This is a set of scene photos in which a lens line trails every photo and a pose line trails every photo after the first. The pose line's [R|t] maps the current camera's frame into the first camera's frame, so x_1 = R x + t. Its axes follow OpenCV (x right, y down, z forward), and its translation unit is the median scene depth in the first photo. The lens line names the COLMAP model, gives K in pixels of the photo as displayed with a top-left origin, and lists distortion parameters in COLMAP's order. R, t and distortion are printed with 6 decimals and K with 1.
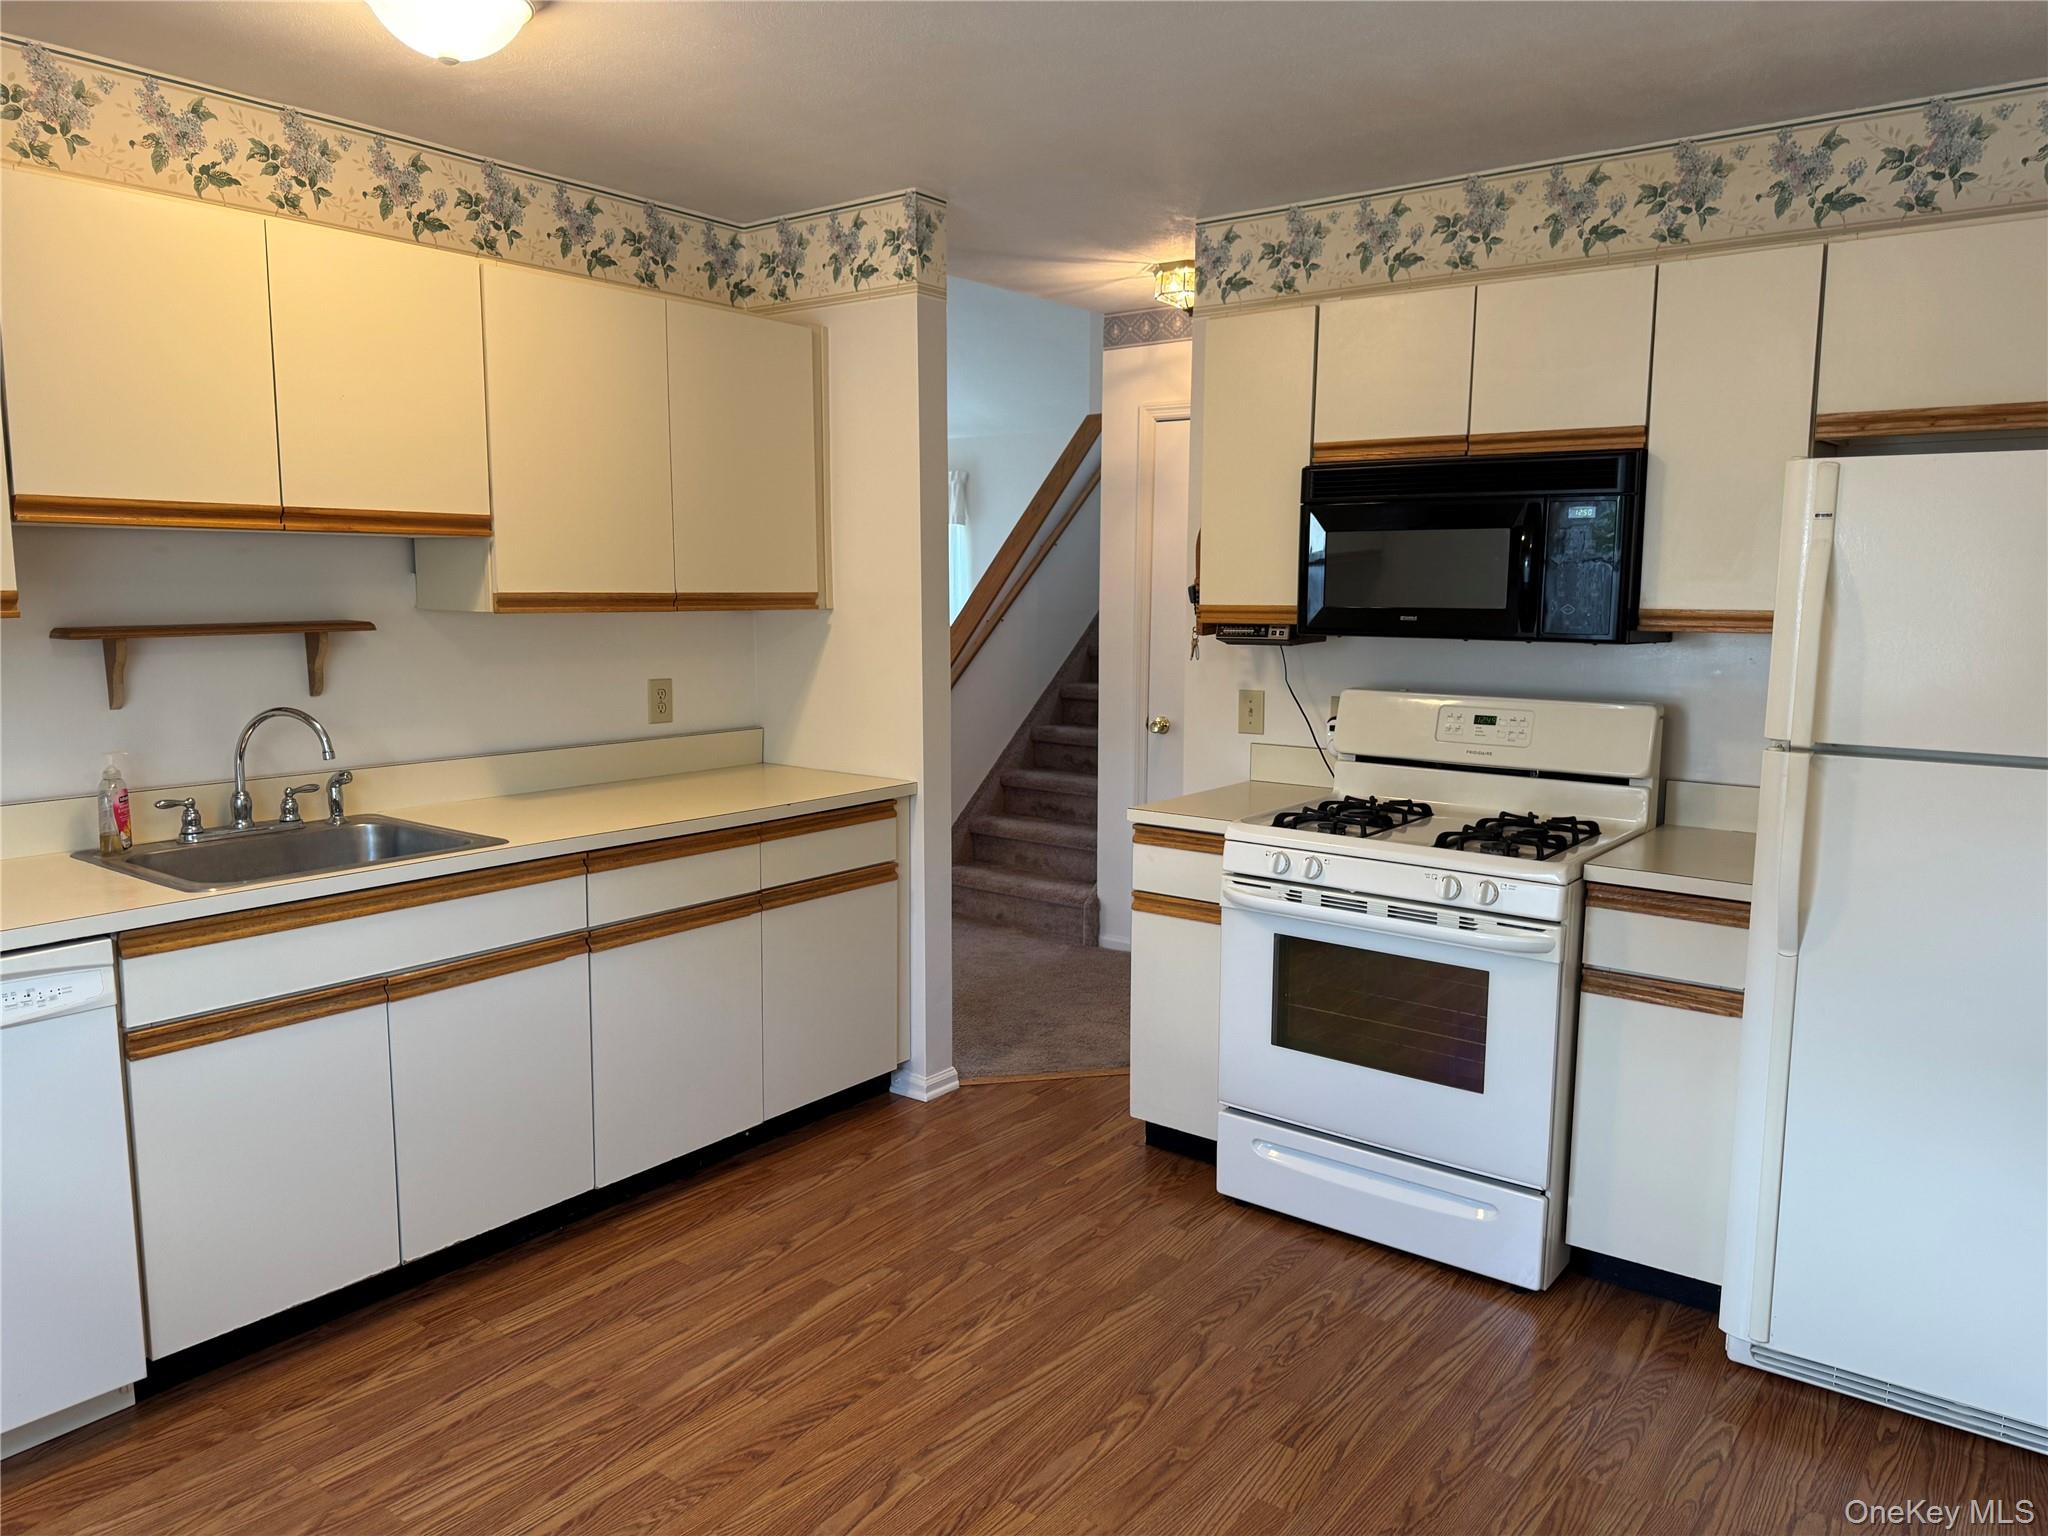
lens RADIAL K [[1446.9, 0, 1037.6], [0, 1446.9, 765.1], [0, 0, 1]] dist [0.089762, -0.125515]
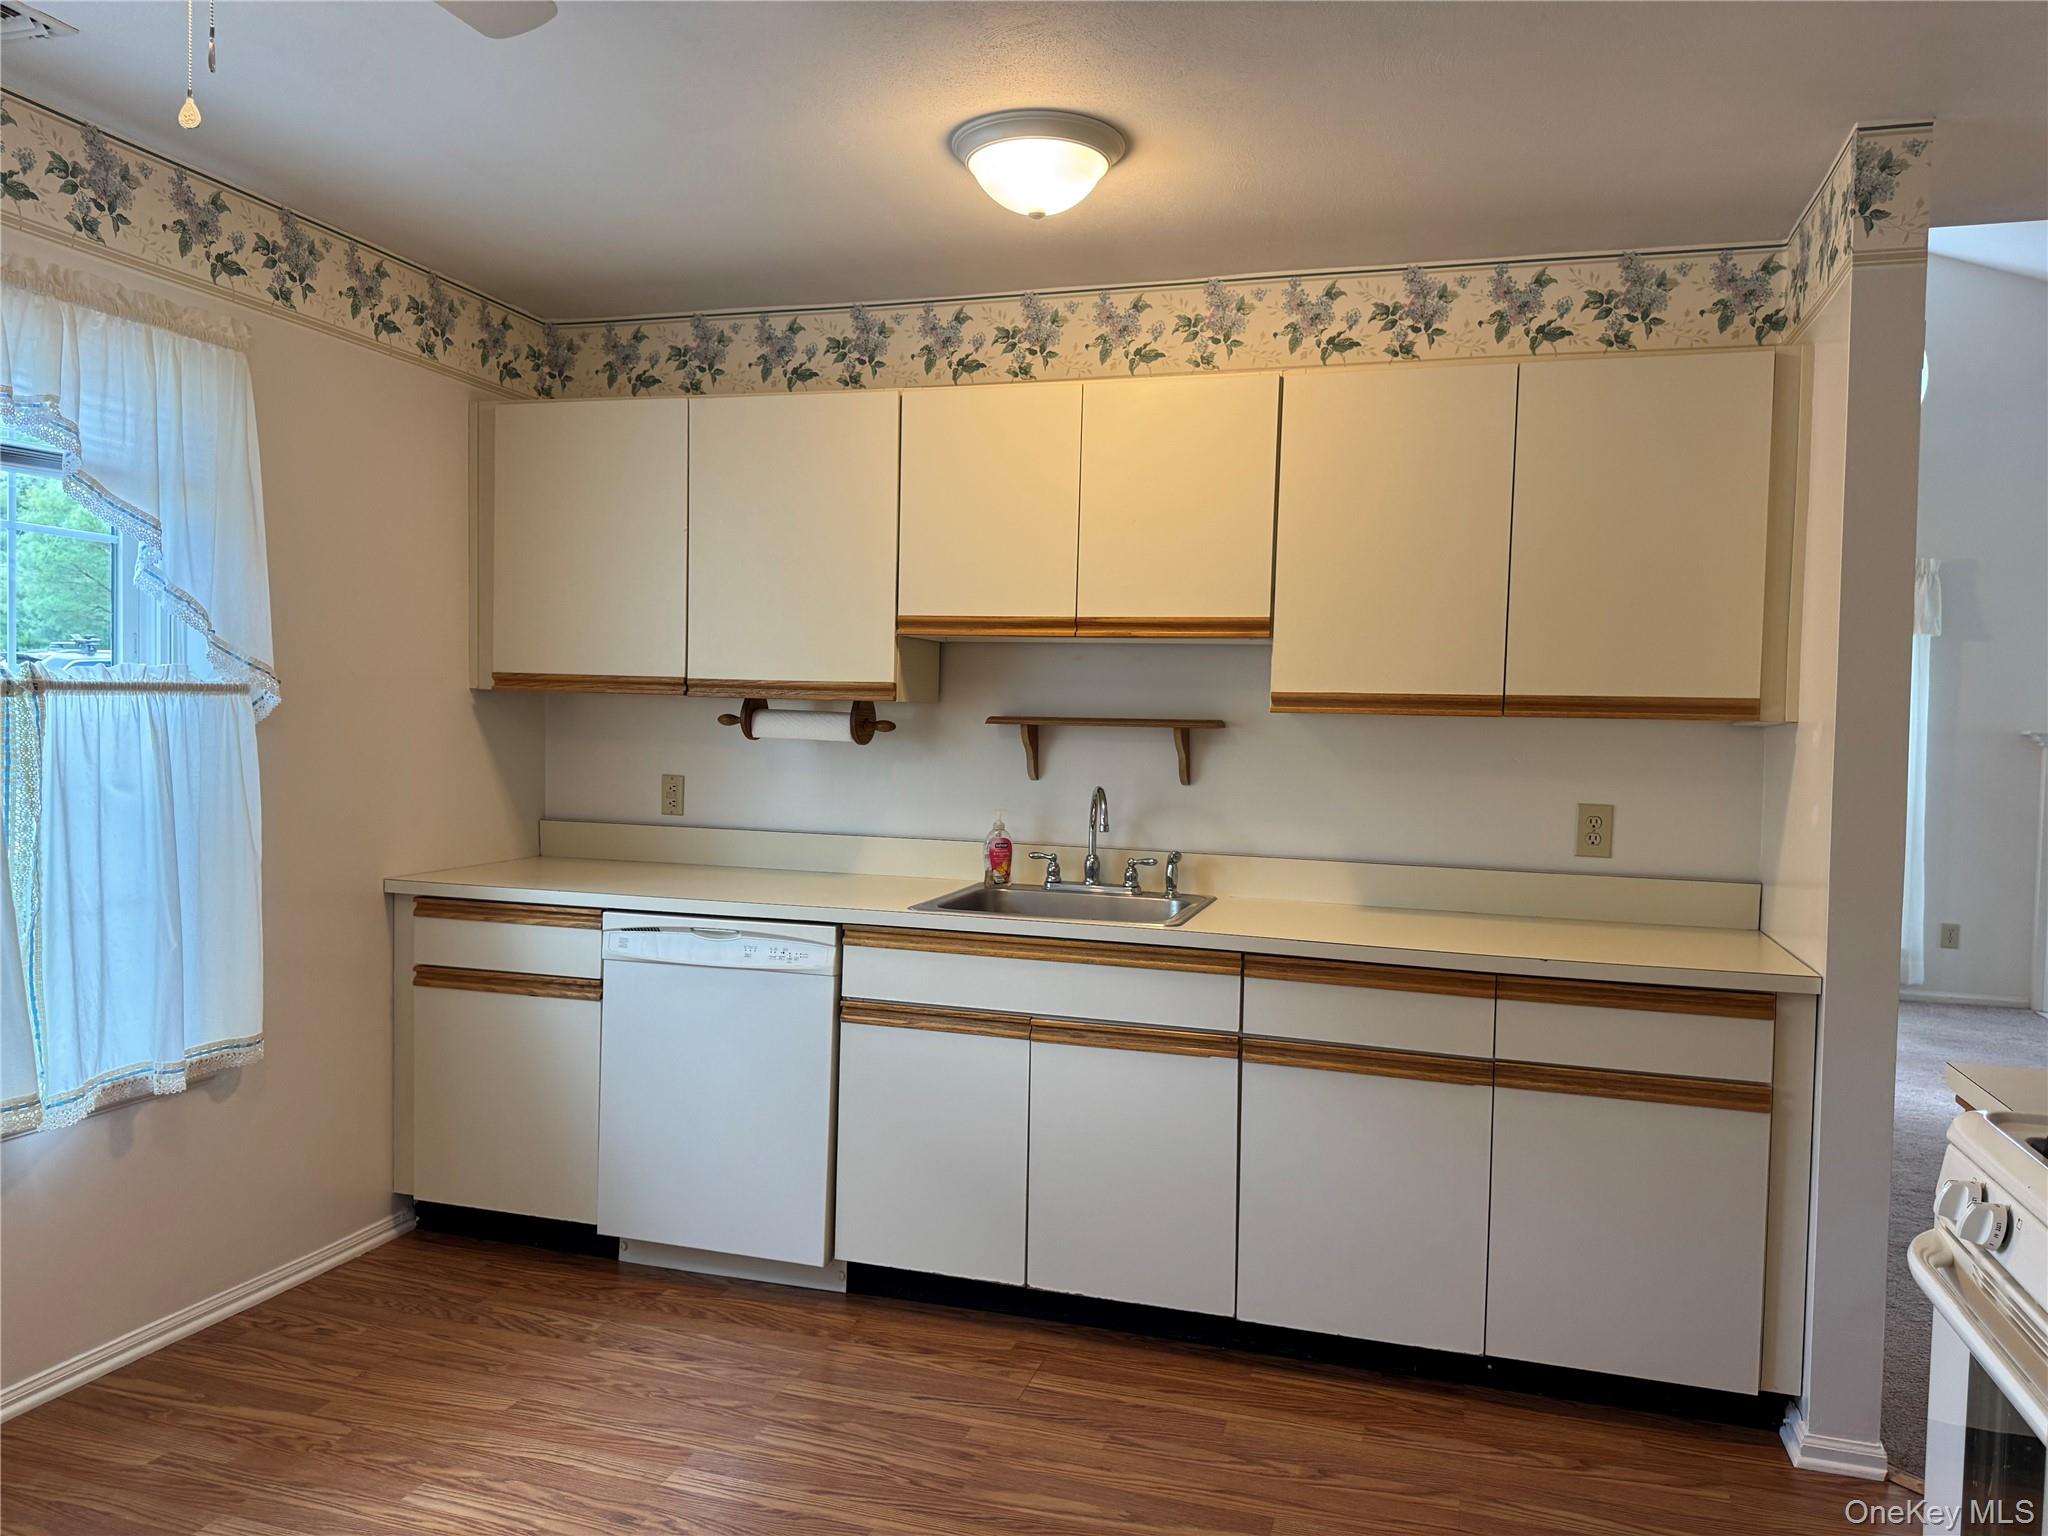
lens RADIAL K [[1444.1, 0, 1008.4], [0, 1444.1, 750.5], [0, 0, 1]] dist [0.162845, -0.336851]
pose [[0.337921, 0.026165, -0.940811, 0.572896], [-0.140521, 0.989812, -0.022945, -0.031146], [0.930625, 0.139957, 0.338155, 0.541718]]
